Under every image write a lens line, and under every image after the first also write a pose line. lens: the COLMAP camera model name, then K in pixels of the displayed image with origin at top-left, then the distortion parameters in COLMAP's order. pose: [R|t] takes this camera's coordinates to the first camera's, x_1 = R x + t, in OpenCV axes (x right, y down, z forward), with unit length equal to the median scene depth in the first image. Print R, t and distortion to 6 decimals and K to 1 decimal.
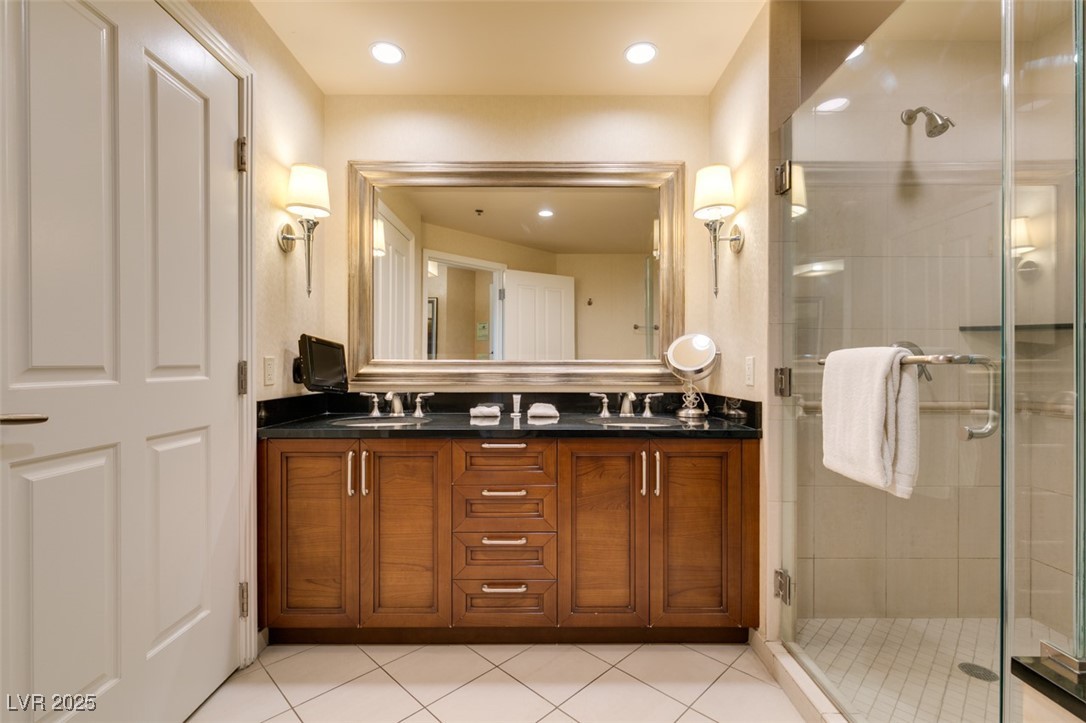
lens RADIAL K [[486.2, 0, 544.8], [0, 486.2, 363.3], [0, 0, 1]] dist [0.004952, -0.002148]
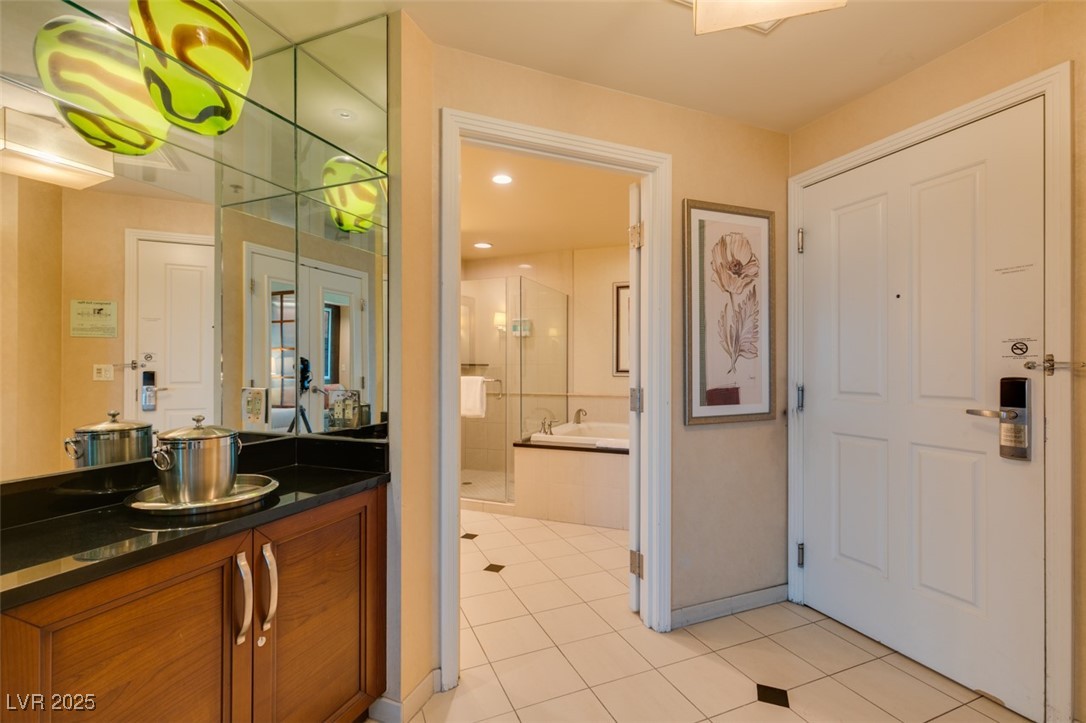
lens RADIAL K [[486.2, 0, 538.0], [0, 486.2, 364.2], [0, 0, 1]] dist [0.004952, -0.002148]
pose [[0.379629, 0.001138, 0.925138, -1.475282], [0.000946, 0.999998, -0.001618, -0.070705], [-0.925138, 0.001489, 0.379627, -0.452250]]
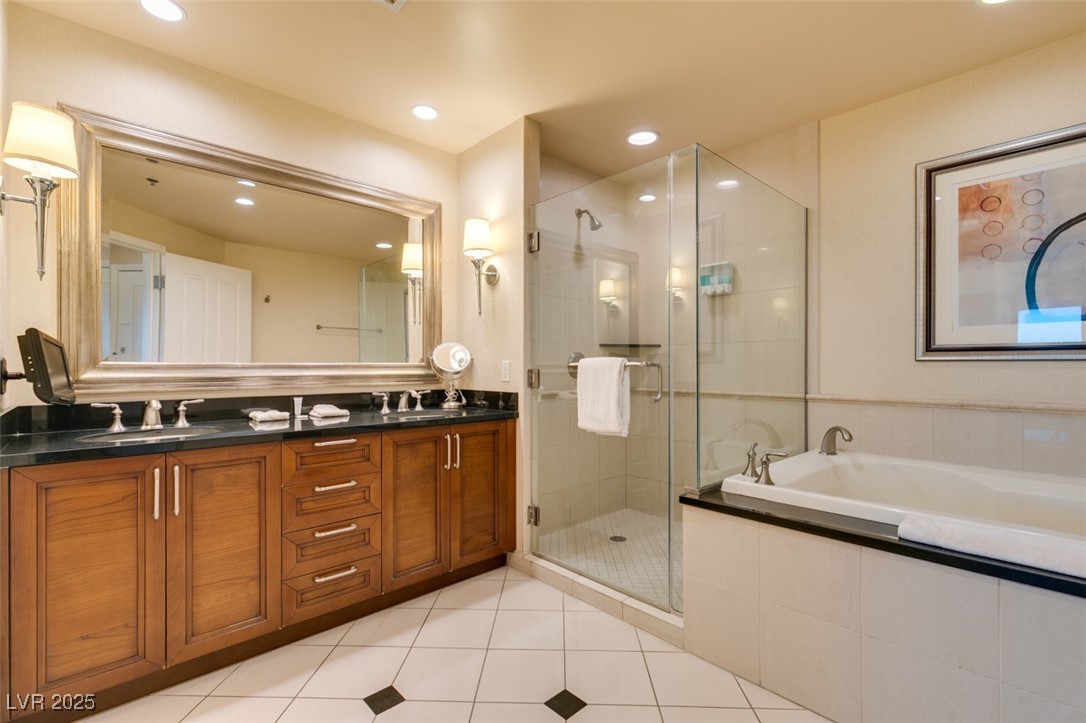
lens RADIAL K [[486.2, 0, 537.9], [0, 486.2, 363.8], [0, 0, 1]] dist [0.004952, -0.002148]
pose [[0.734890, 0.000946, 0.678186, -0.478289], [0.000838, 0.999997, -0.002304, -0.002784], [-0.678186, 0.002261, 0.734887, -0.098898]]
